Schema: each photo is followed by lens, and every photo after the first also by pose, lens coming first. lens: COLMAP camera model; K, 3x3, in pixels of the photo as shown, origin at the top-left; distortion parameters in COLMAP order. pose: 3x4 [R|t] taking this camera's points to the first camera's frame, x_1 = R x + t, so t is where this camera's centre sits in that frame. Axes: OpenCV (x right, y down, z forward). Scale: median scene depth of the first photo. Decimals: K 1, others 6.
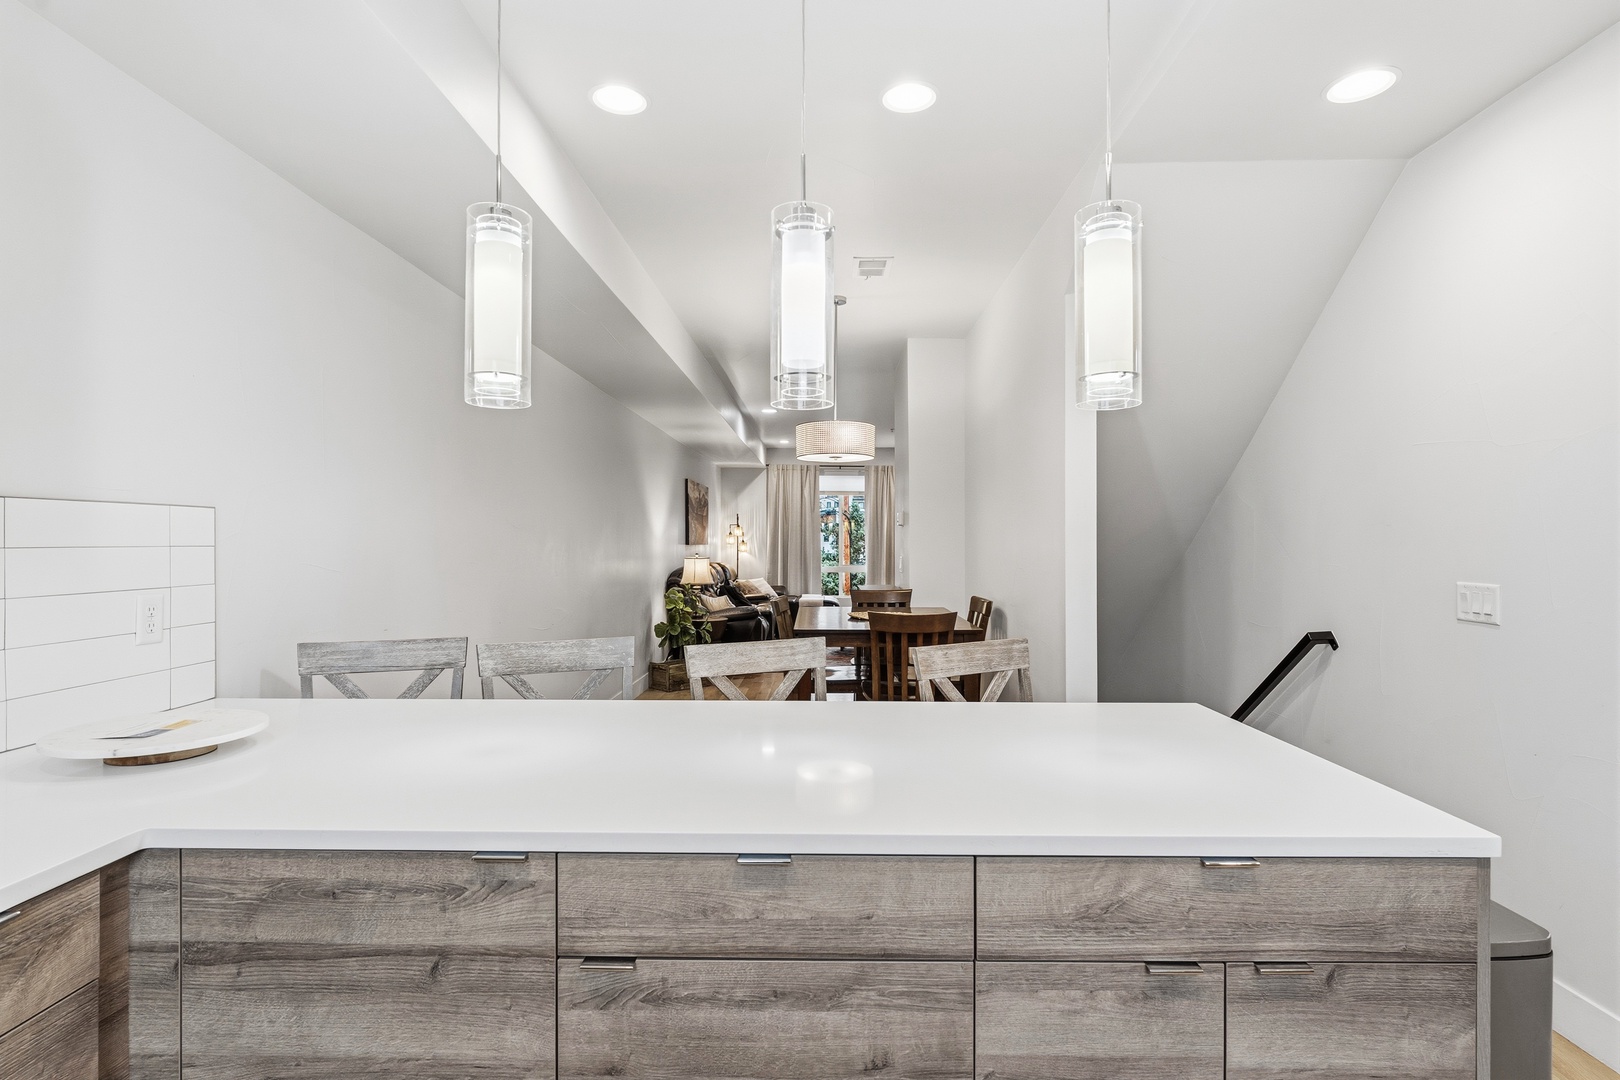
lens RADIAL K [[727.1, 0, 810.0], [0, 727.1, 540.0], [0, 0, 1]] dist [-0.000318, -0.000254]
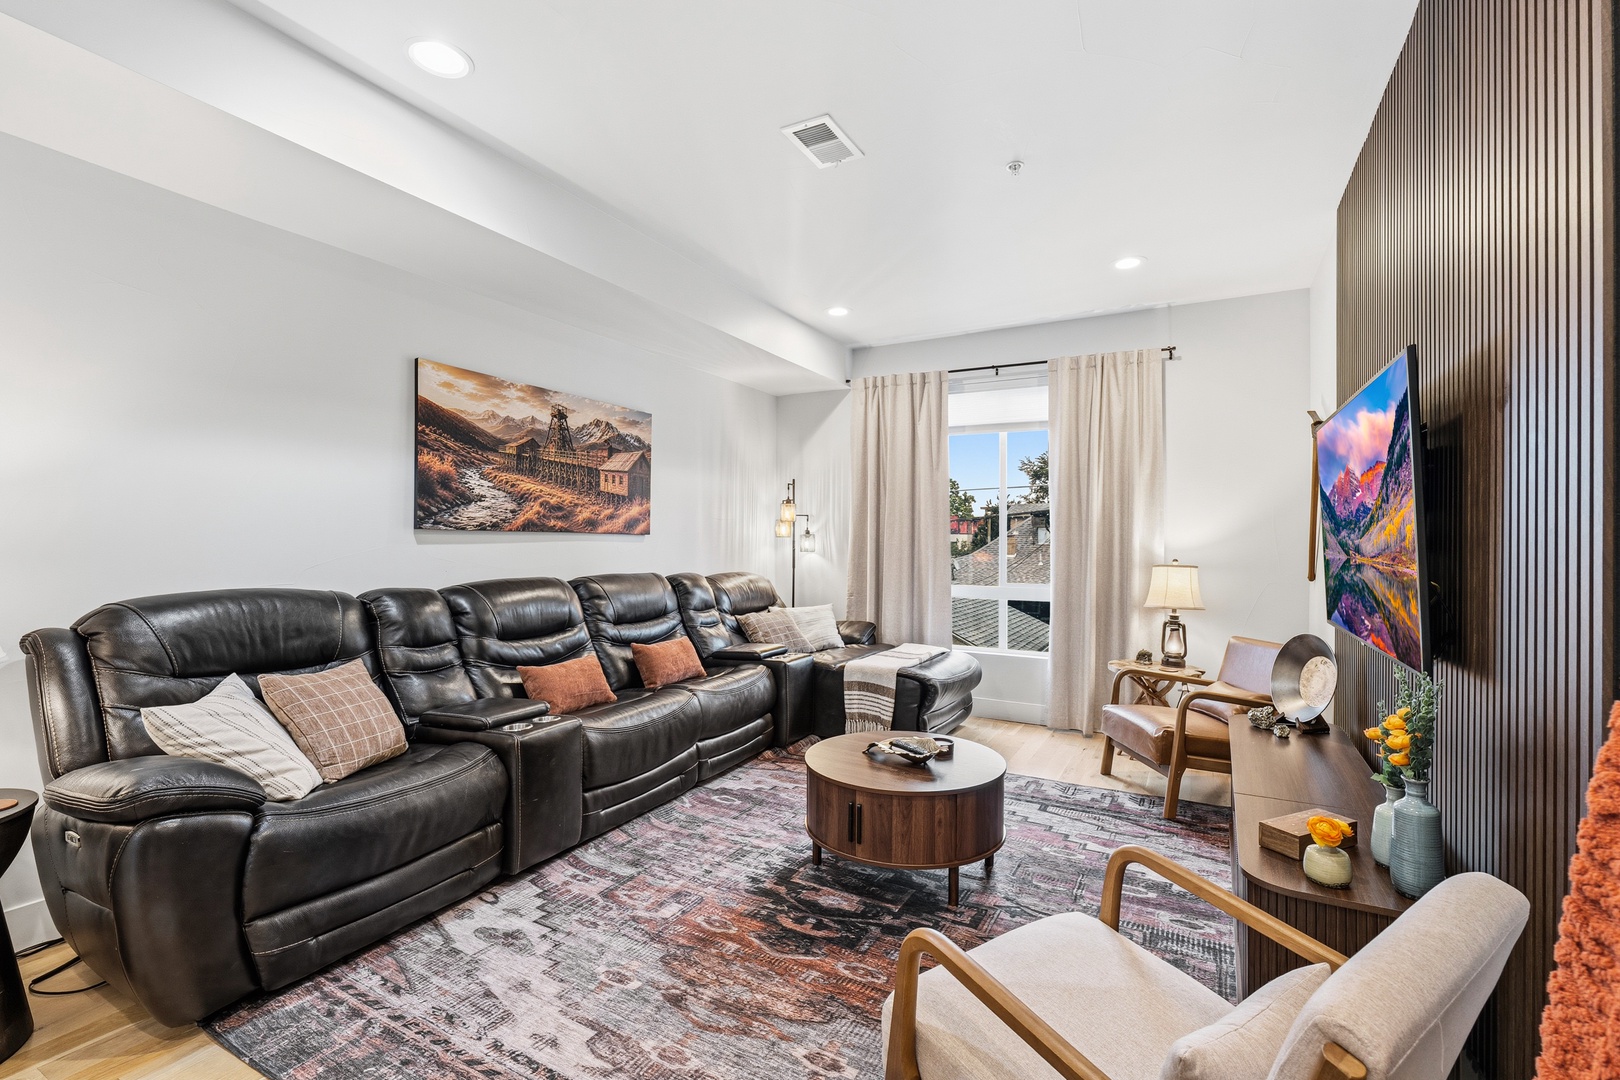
lens RADIAL K [[727.1, 0, 810.0], [0, 727.1, 540.0], [0, 0, 1]] dist [-0.000318, -0.000254]
pose [[0.887685, 0.001868, -0.460447, 0.151012], [-0.001649, 0.999998, 0.000878, 0.006954], [0.460448, -0.000020, 0.887687, 0.539856]]
